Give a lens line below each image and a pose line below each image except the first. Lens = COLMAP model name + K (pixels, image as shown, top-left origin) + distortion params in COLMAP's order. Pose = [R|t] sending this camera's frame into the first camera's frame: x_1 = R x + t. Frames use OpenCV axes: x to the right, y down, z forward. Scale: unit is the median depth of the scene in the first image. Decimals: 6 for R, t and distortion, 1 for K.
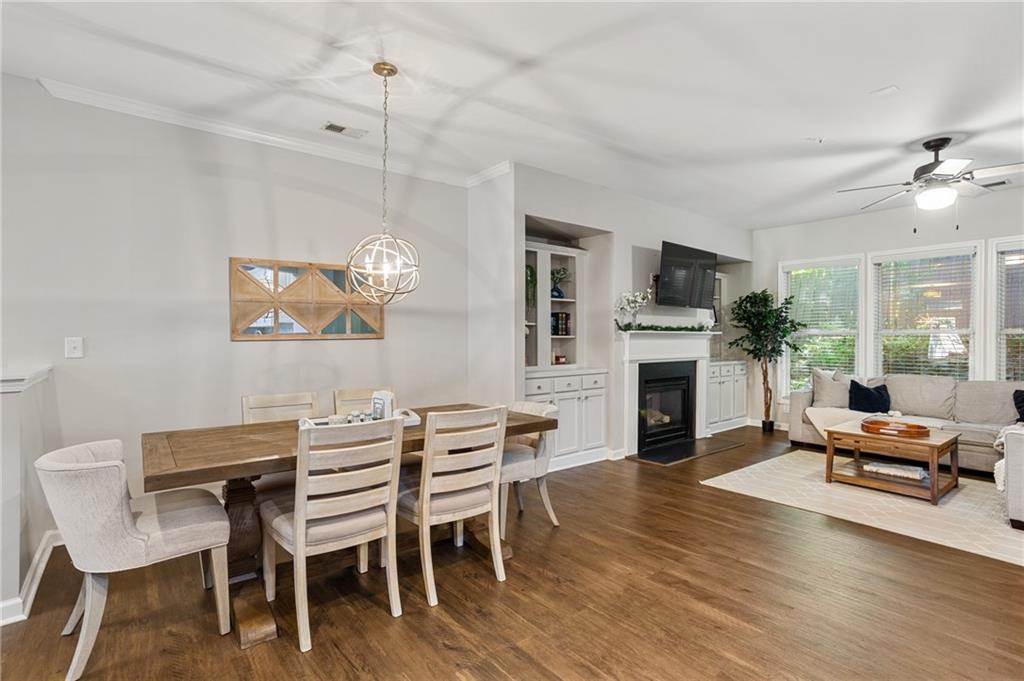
lens RADIAL K [[493.7, 0, 512.0], [0, 493.7, 340.5], [0, 0, 1]] dist [-0.058581, 0.045835]
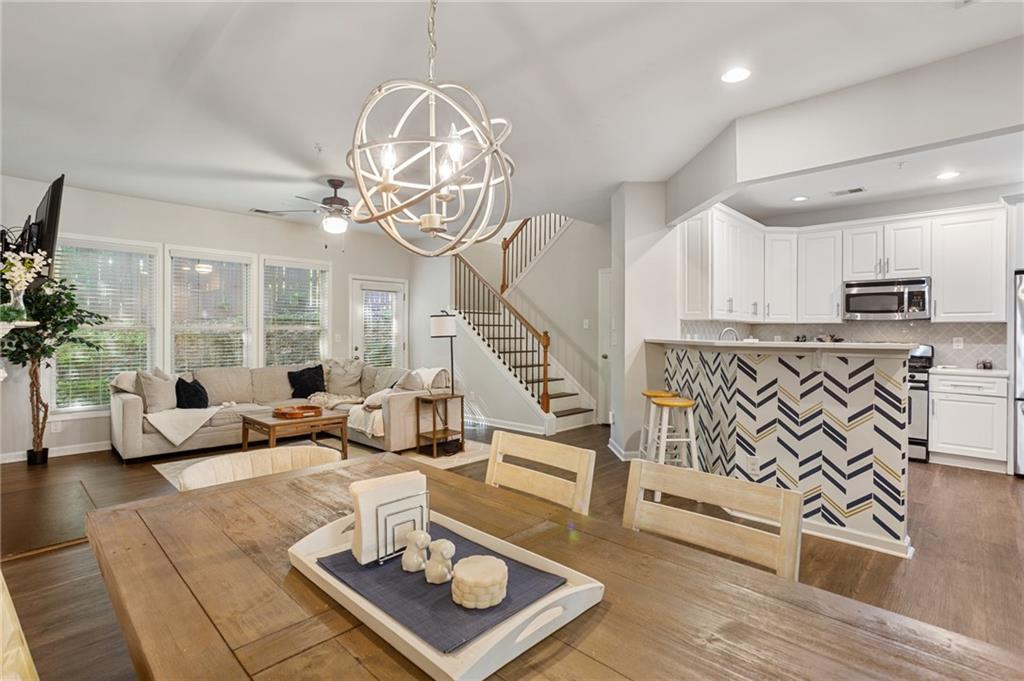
lens RADIAL K [[491.5, 0, 503.8], [0, 491.5, 335.8], [0, 0, 1]] dist [-0.007096, 0.000956]
pose [[-0.125917, -0.006848, 0.992017, -0.446635], [0.003487, 0.999967, 0.007346, -0.006688], [-0.992035, 0.004384, -0.125889, 0.665095]]
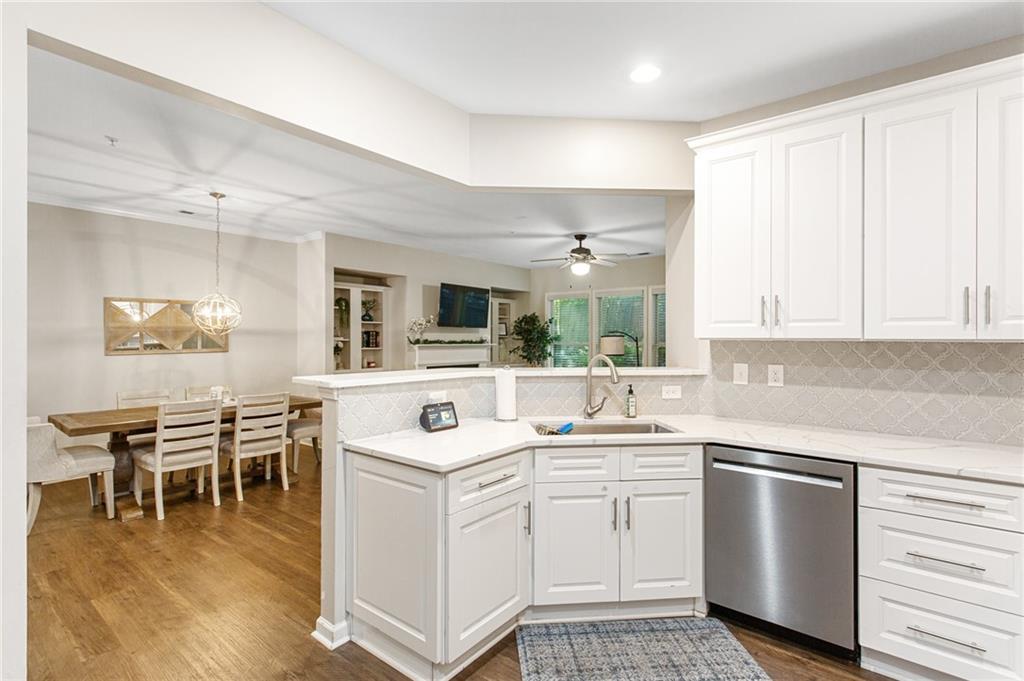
lens RADIAL K [[485.3, 0, 510.7], [0, 485.3, 336.5], [0, 0, 1]] dist [0.000173, 0.000309]
pose [[0.977091, 0.000366, 0.212819, 0.249313], [0.002552, 0.999906, -0.013435, -0.028461], [-0.212804, 0.013670, 0.976999, -0.568985]]
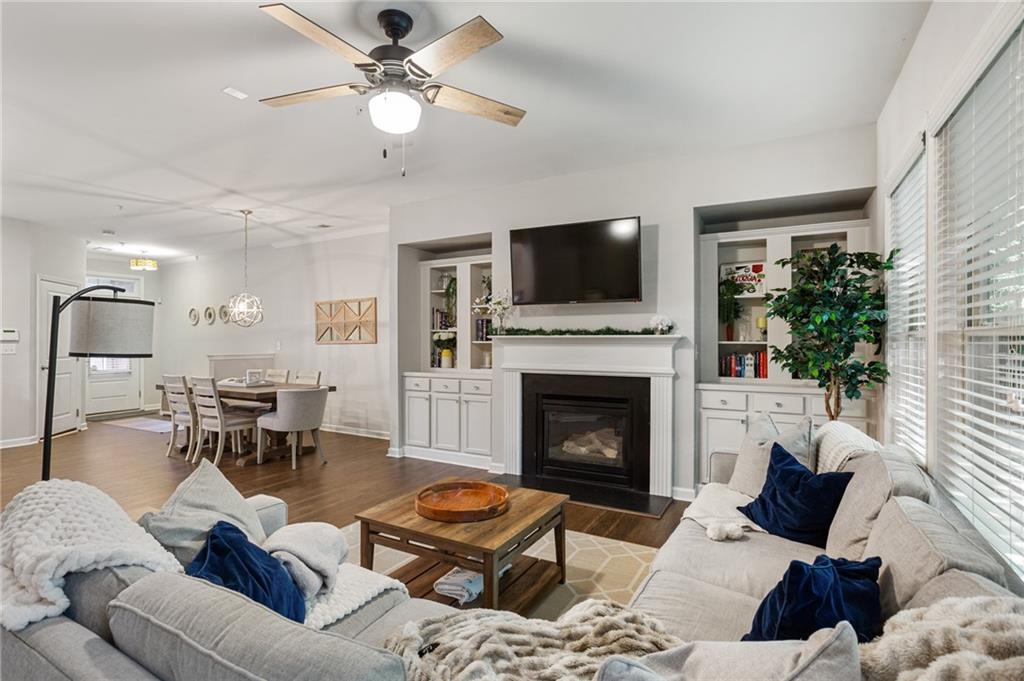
lens RADIAL K [[496.5, 0, 507.5], [0, 496.5, 337.9], [0, 0, 1]] dist [-0.051087, 0.000231]
pose [[0.391787, -0.006286, -0.920035, 1.363205], [-0.004271, 0.999953, -0.008651, -0.009937], [0.920046, 0.007319, 0.391741, 0.808173]]
